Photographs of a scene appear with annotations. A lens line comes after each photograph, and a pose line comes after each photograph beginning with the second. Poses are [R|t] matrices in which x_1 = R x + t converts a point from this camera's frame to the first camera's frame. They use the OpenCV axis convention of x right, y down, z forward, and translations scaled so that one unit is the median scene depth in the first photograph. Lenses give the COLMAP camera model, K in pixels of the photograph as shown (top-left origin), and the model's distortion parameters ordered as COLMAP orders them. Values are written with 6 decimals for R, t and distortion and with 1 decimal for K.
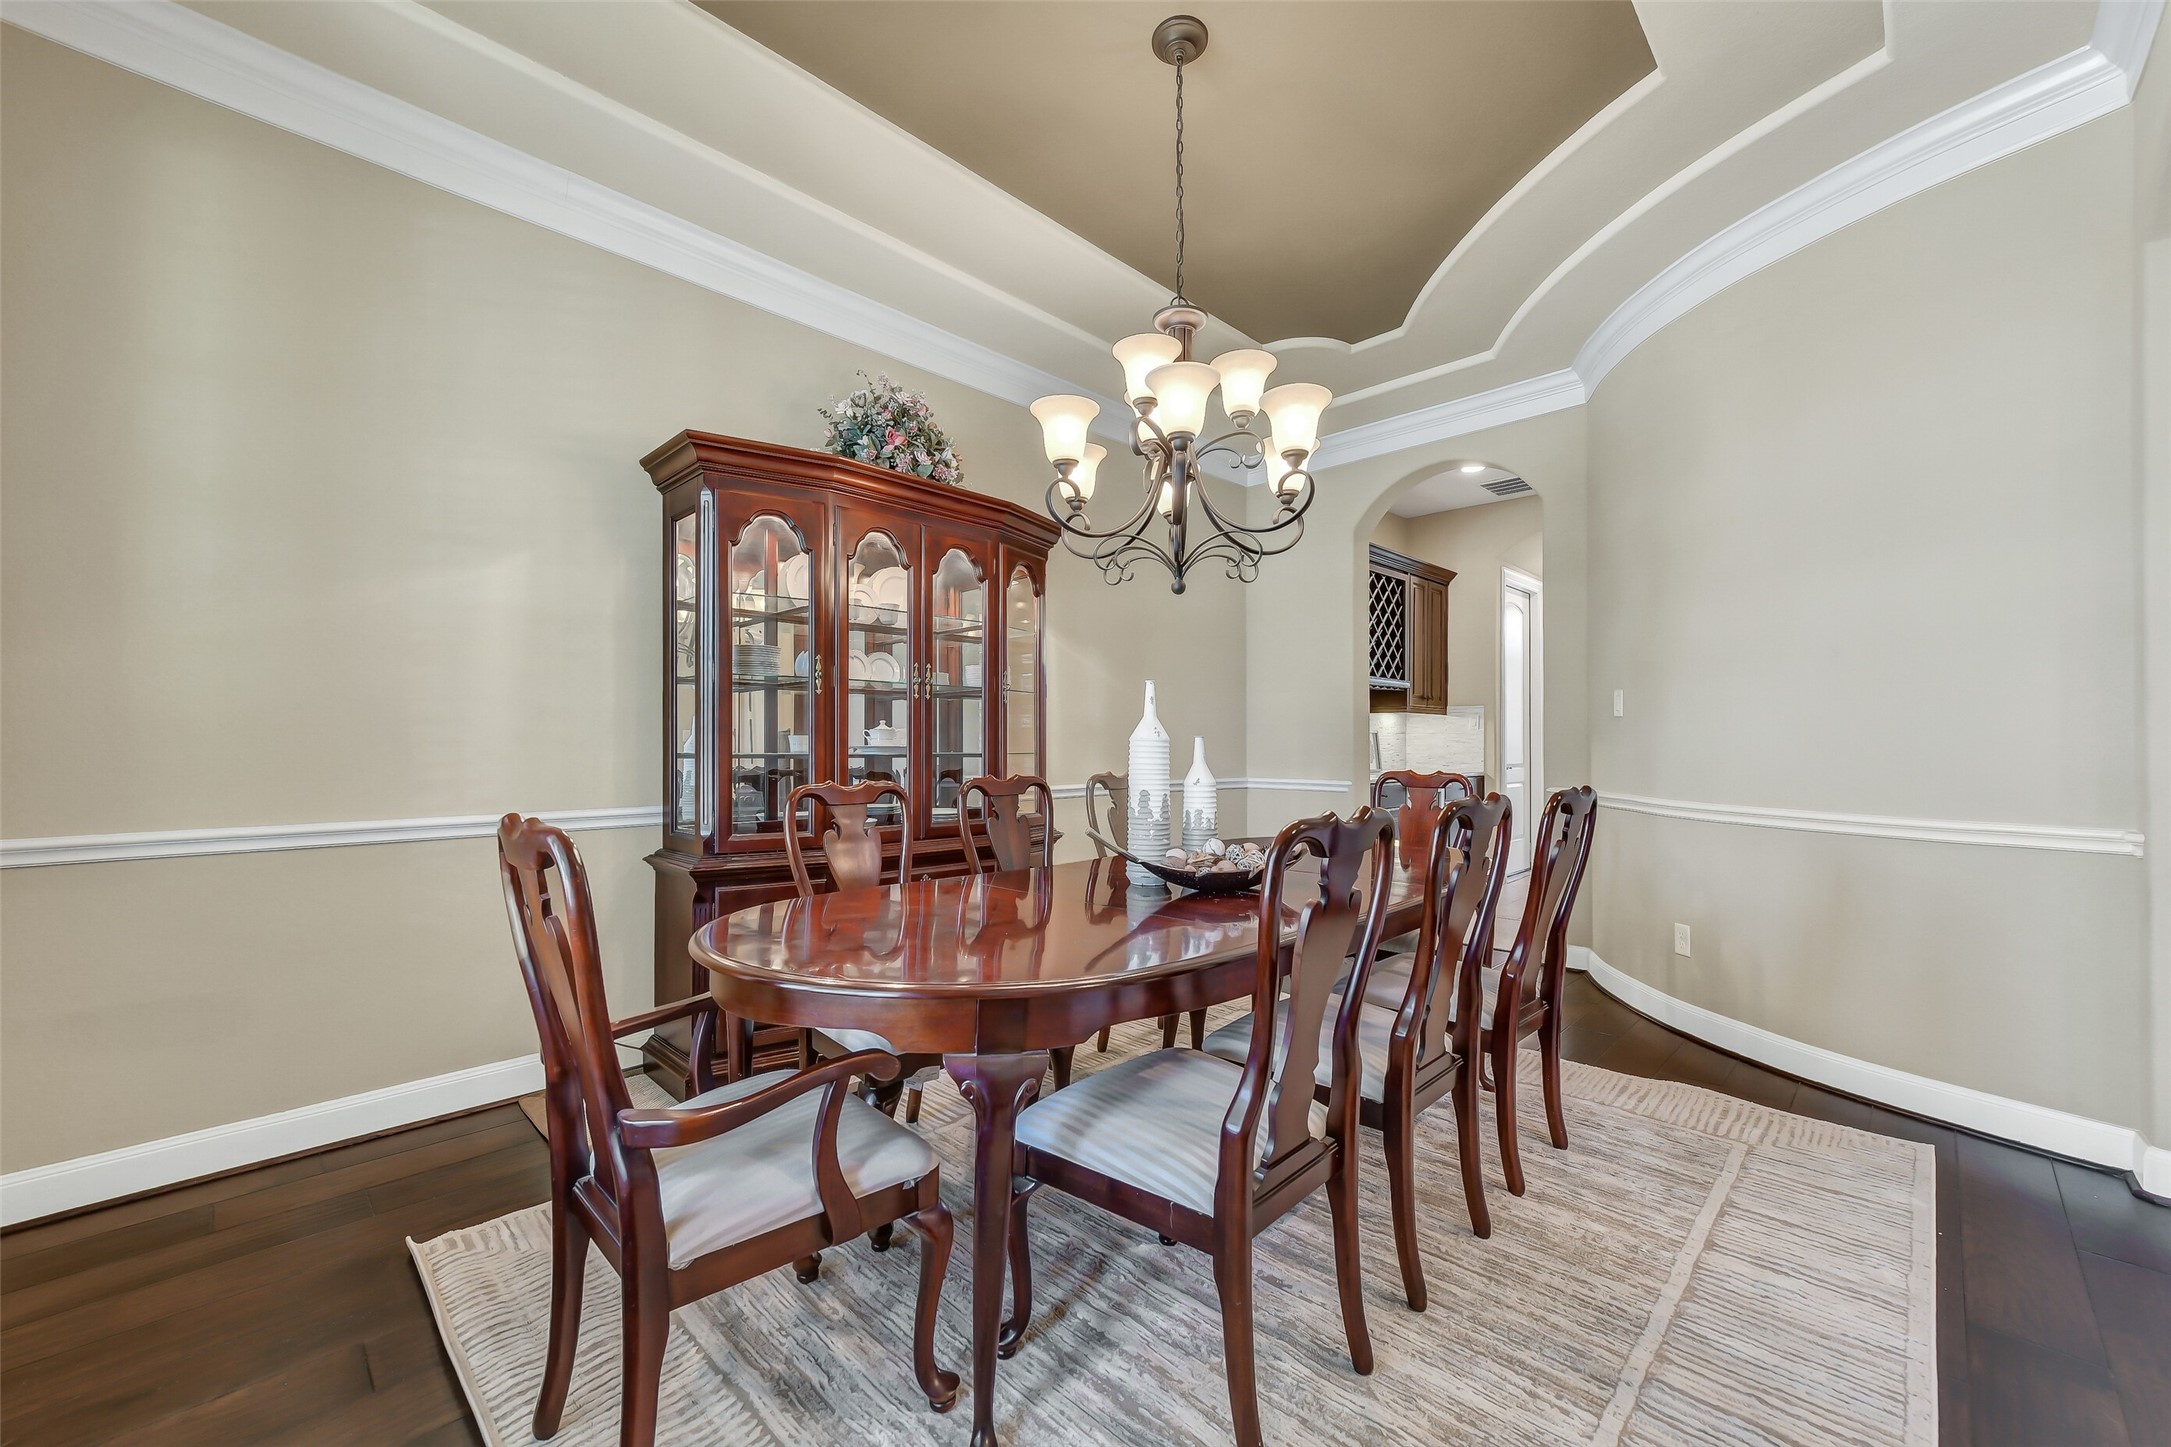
lens RADIAL K [[859.8, 0, 1095.9], [0, 859.8, 735.1], [0, 0, 1]] dist [0.010763, -0.000037]
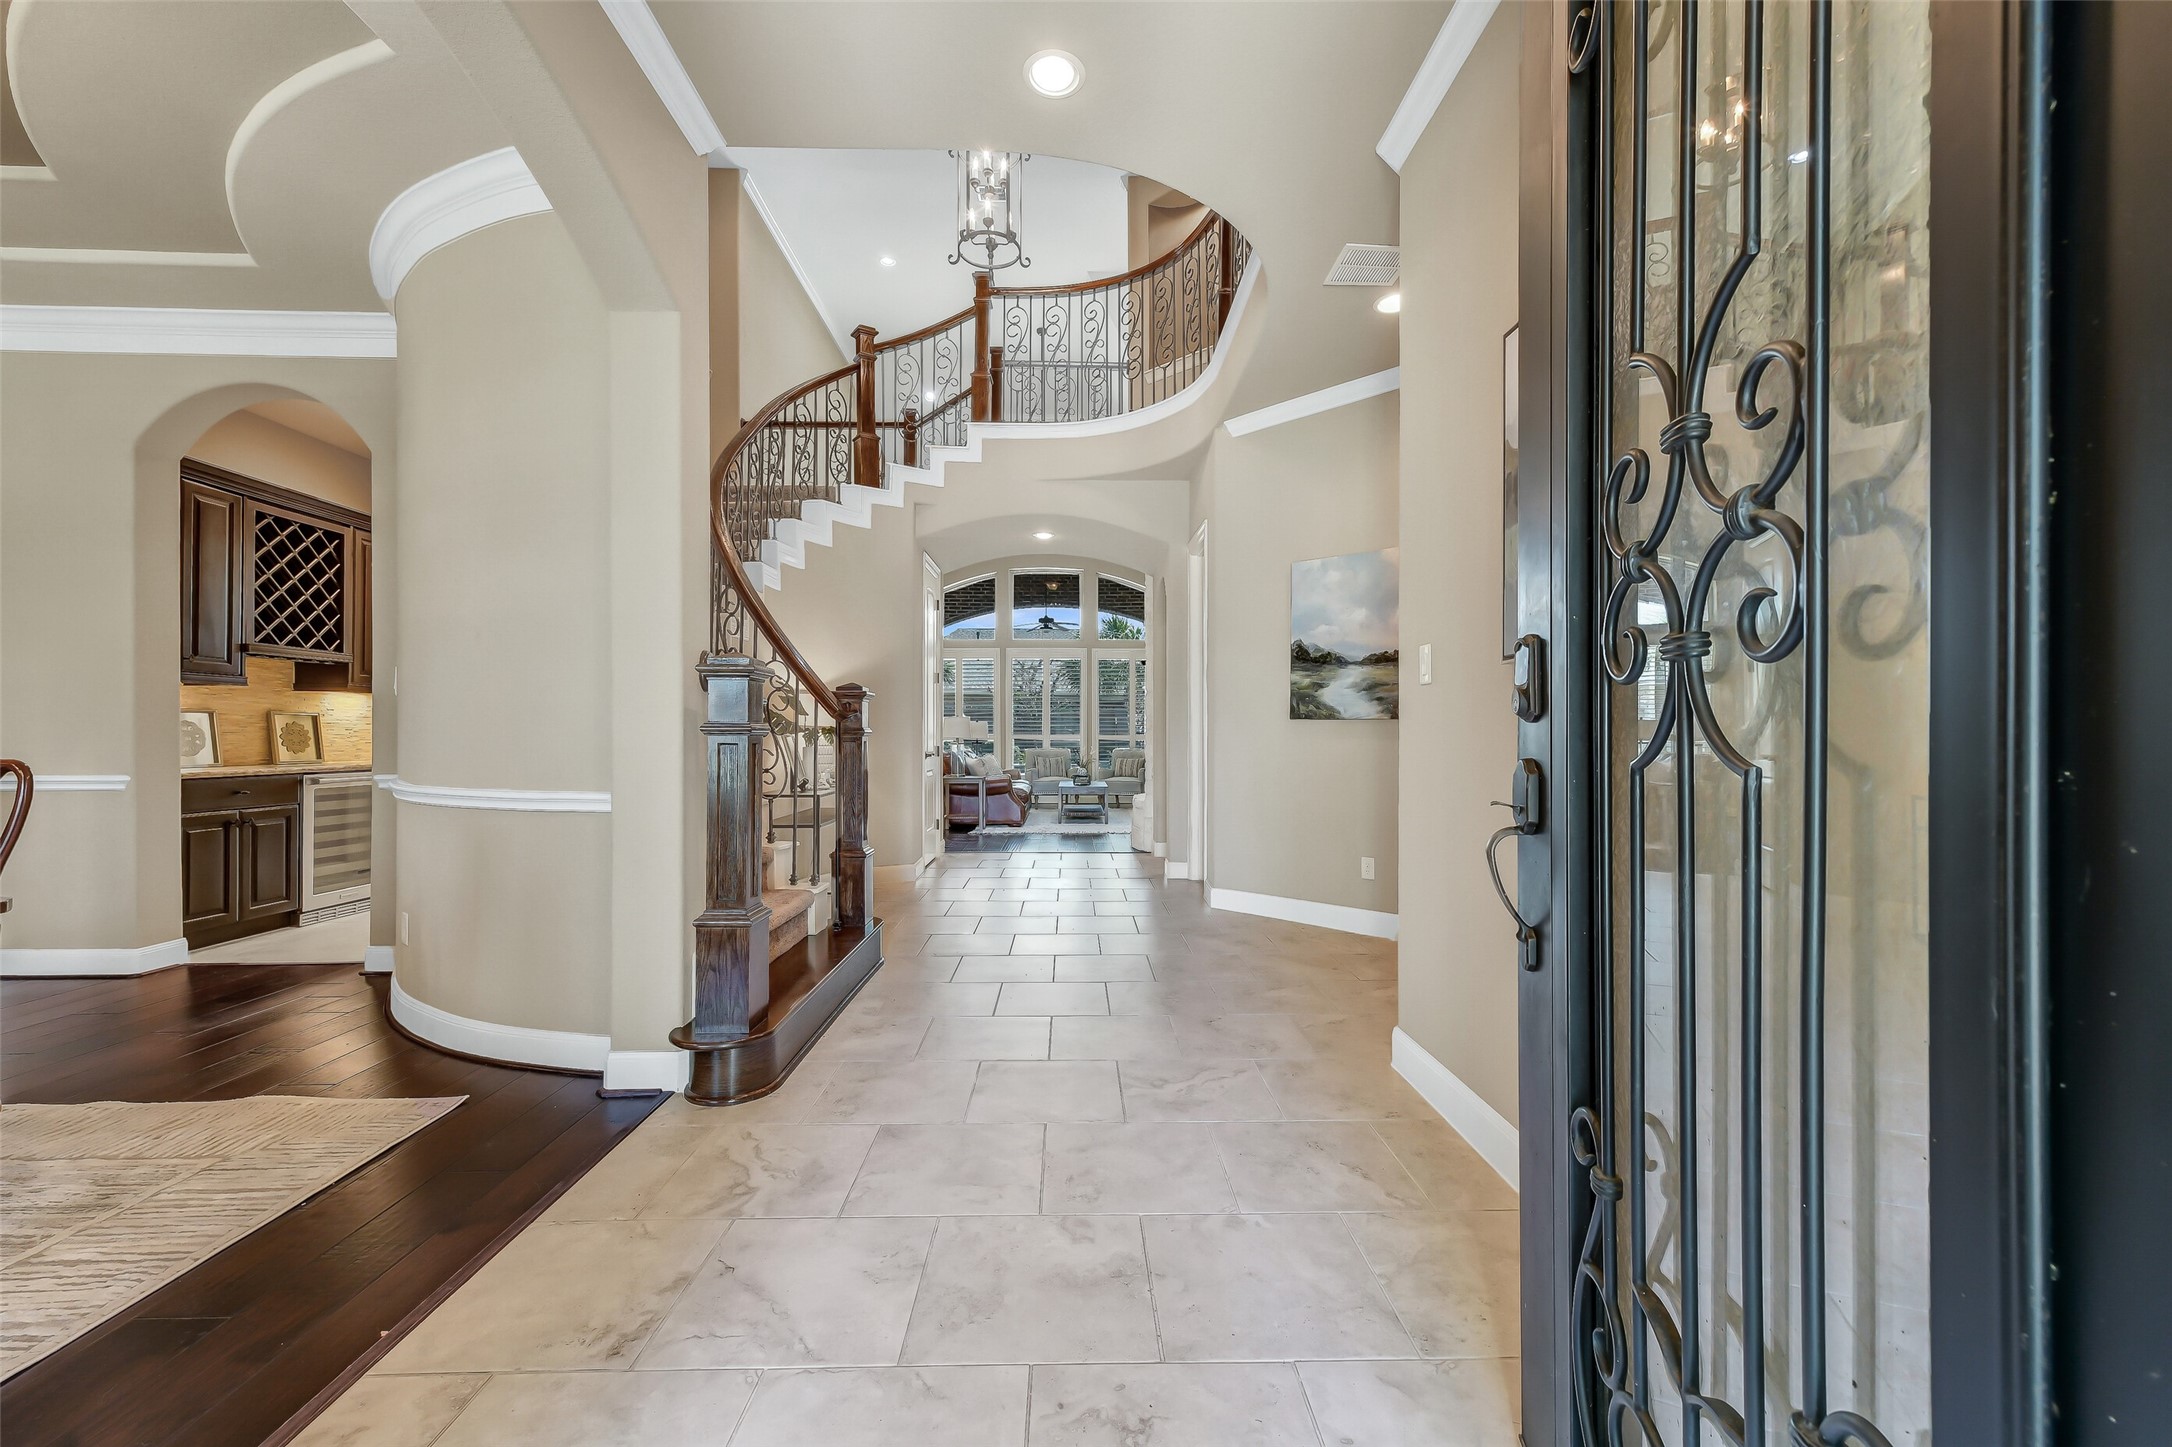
lens RADIAL K [[839.9, 0, 1083.0], [0, 839.9, 726.5], [0, 0, 1]] dist [0.006572, -0.000088]
pose [[0.700099, 0.005432, 0.714025, 0.434959], [-0.005130, 0.999984, -0.002577, 0.011027], [-0.714028, -0.001858, 0.700115, -0.152745]]
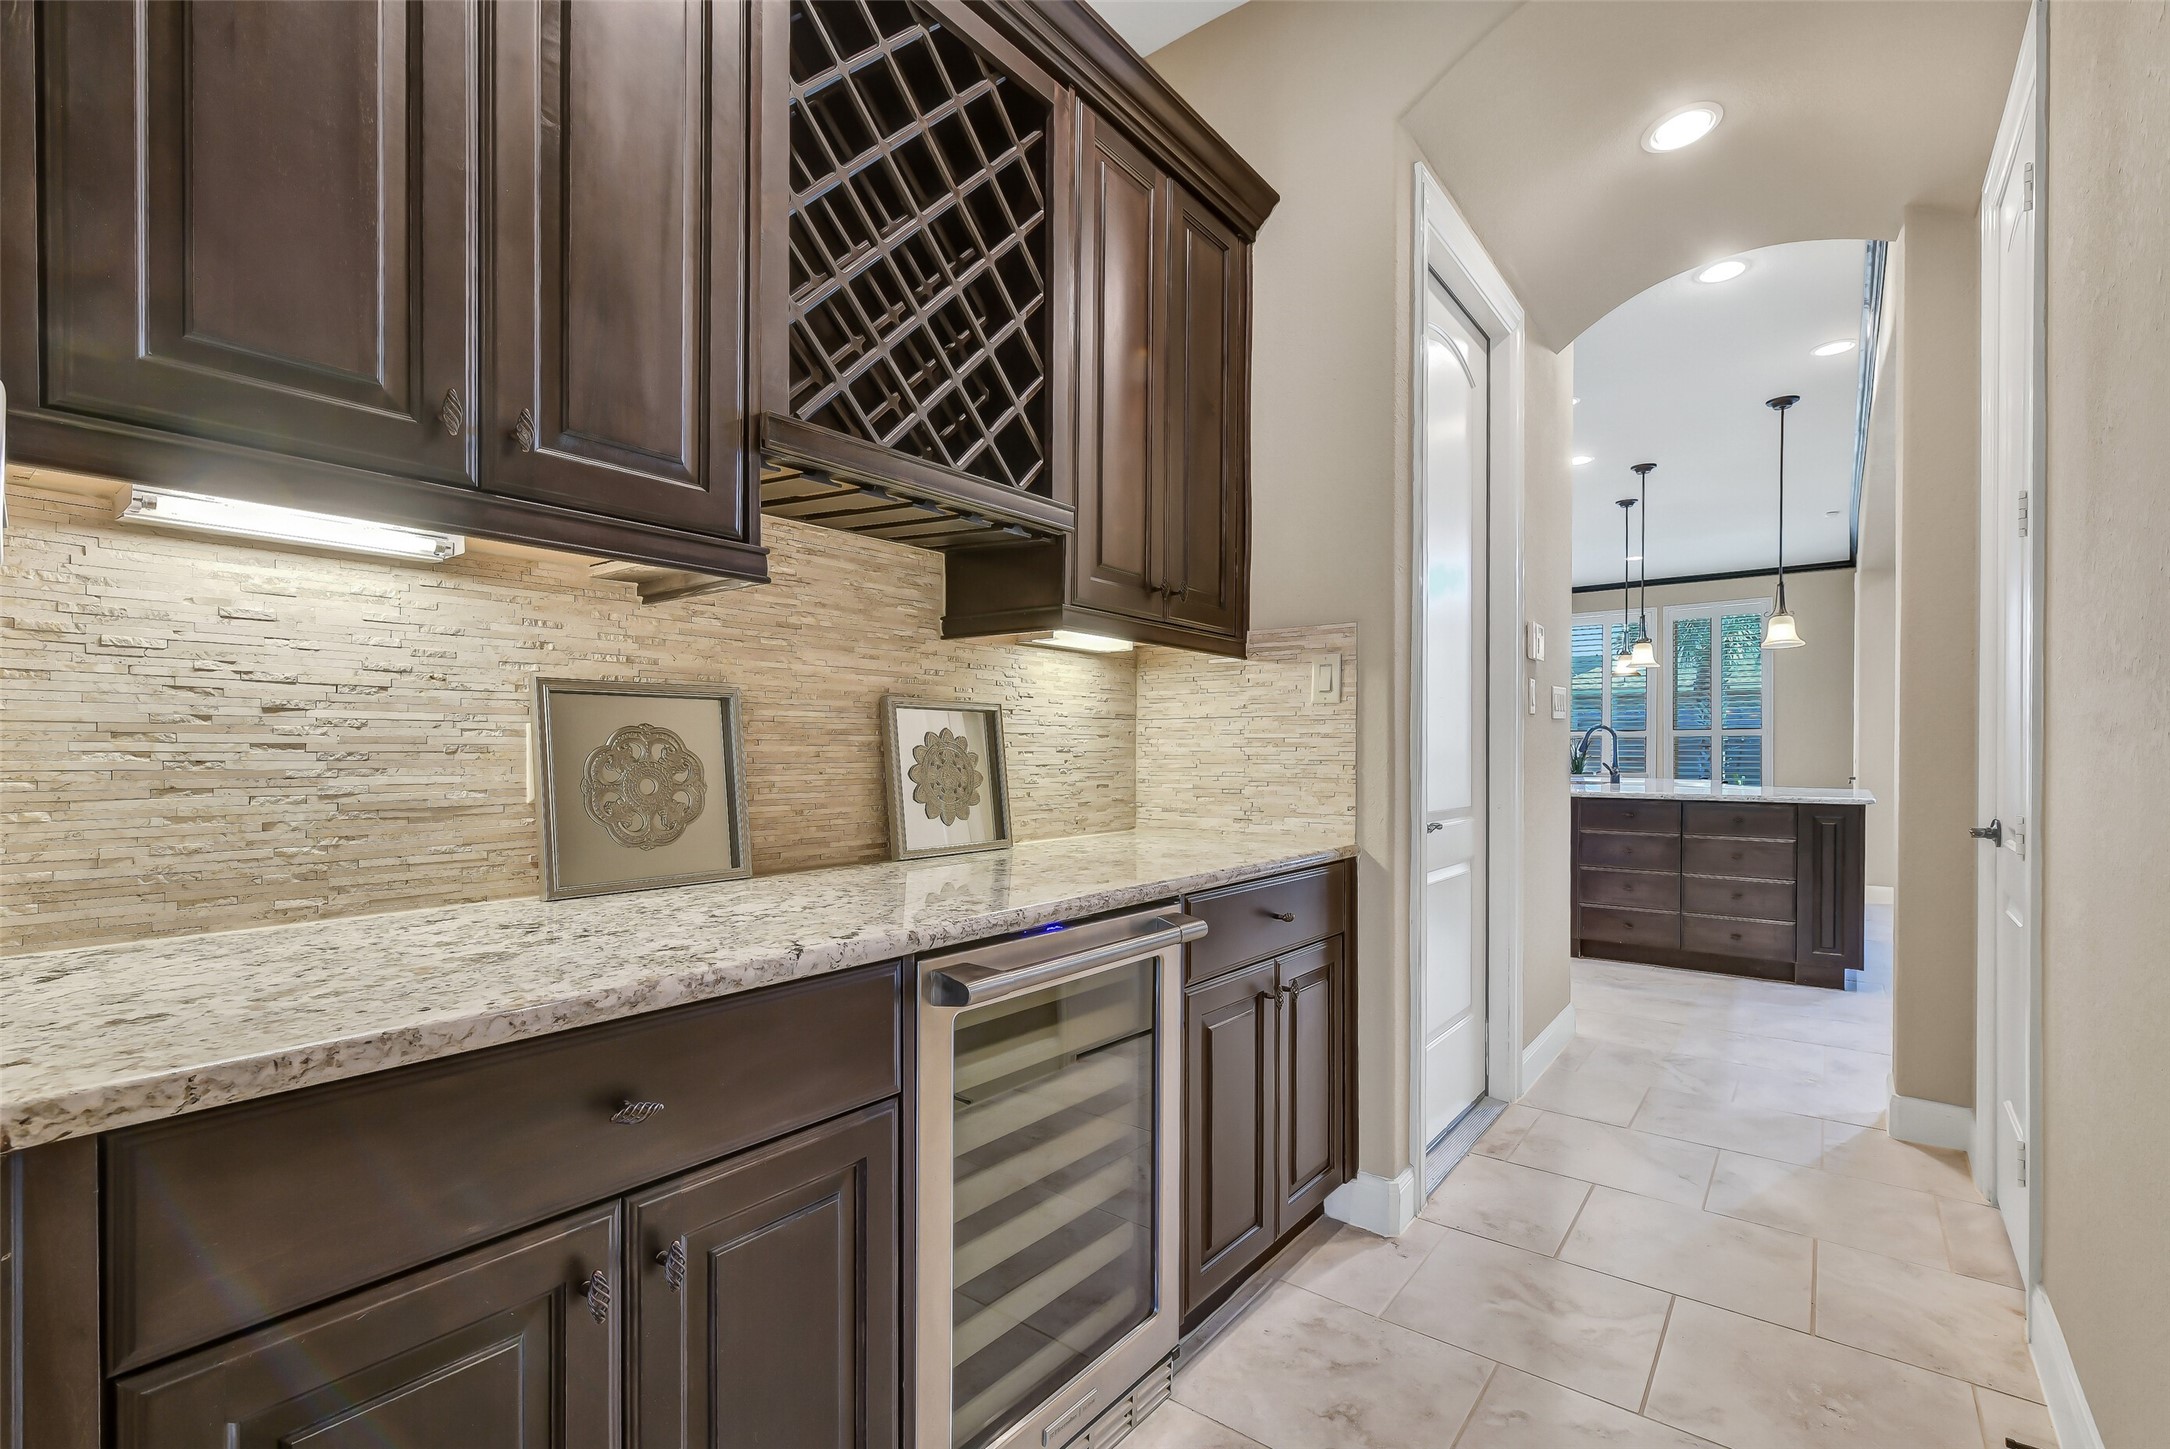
lens RADIAL K [[945.8, 0, 1092.6], [0, 945.8, 755.5], [0, 0, 1]] dist [0.000953, -0.000166]
pose [[0.994459, 0.001145, 0.105115, 0.538164], [-0.002357, 0.999932, 0.011401, 0.014368], [-0.105095, -0.011585, 0.994395, 1.132950]]
